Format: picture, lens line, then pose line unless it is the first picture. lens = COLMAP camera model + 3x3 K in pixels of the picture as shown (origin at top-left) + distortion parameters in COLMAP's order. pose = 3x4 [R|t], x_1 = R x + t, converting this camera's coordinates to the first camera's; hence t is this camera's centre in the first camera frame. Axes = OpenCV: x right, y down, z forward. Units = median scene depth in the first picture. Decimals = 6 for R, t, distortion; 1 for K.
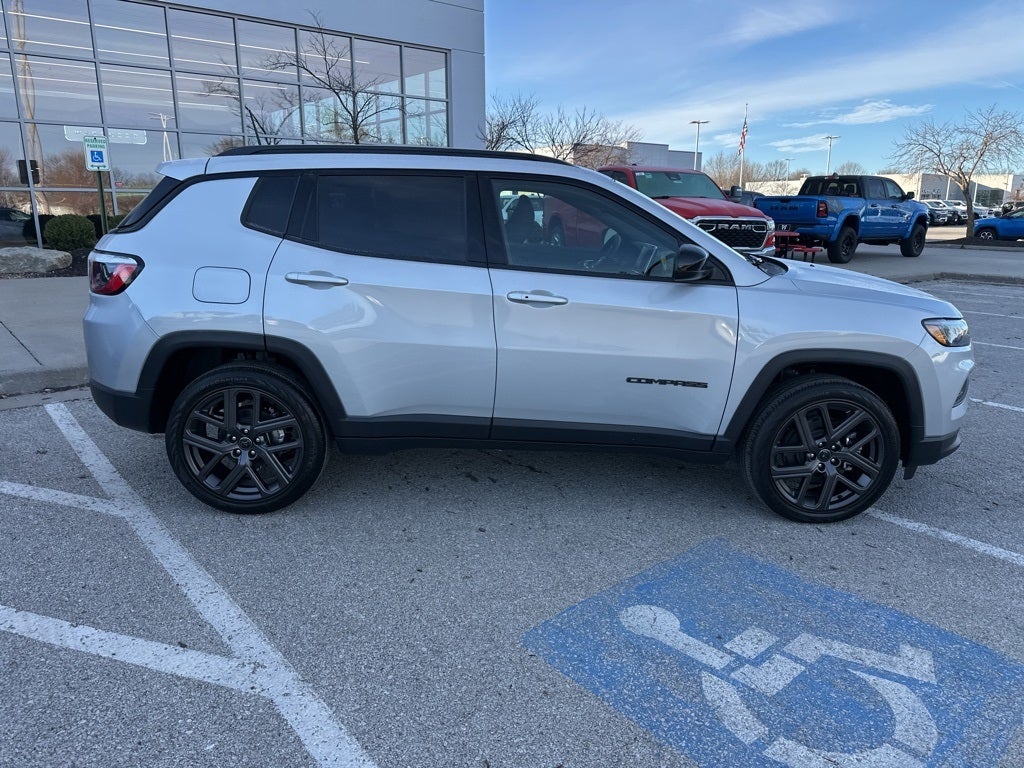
lens RADIAL K [[722.0, 0, 509.2], [0, 722.0, 386.2], [0, 0, 1]] dist [0.027723, -0.032370]
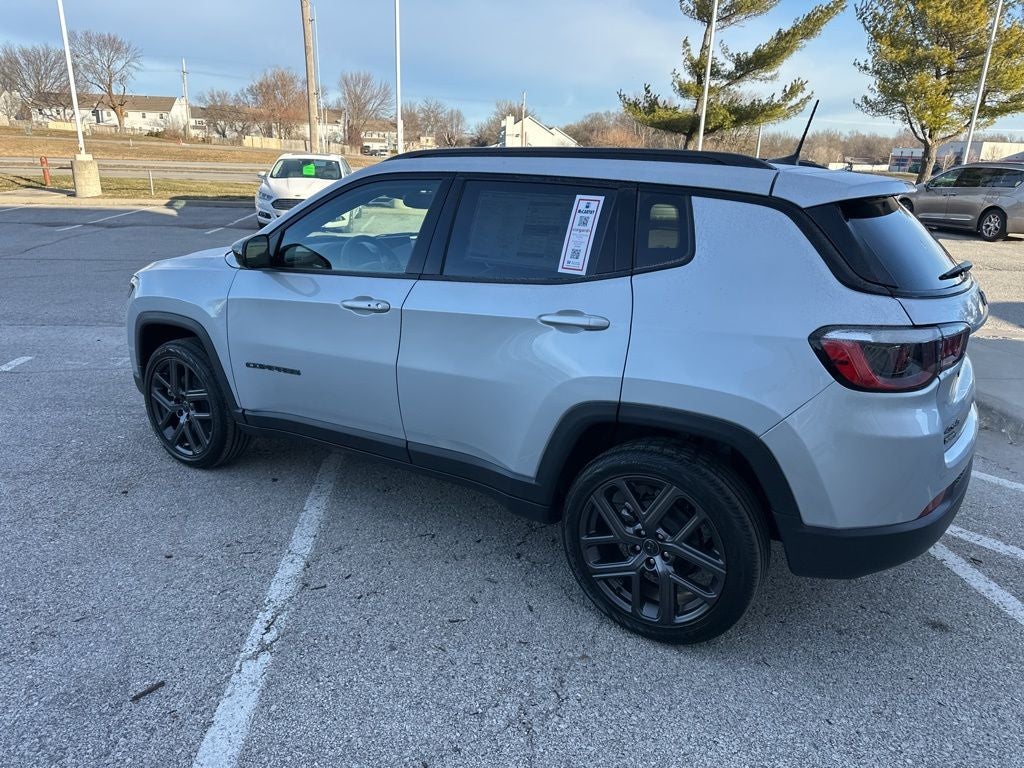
lens RADIAL K [[722.0, 0, 510.3], [0, 722.0, 385.7], [0, 0, 1]] dist [0.027723, -0.032370]
pose [[-0.819601, -0.202575, 0.535927, -0.639365], [0.104128, 0.867160, 0.487022, -0.596550], [-0.563393, 0.454969, -0.689631, 2.065514]]
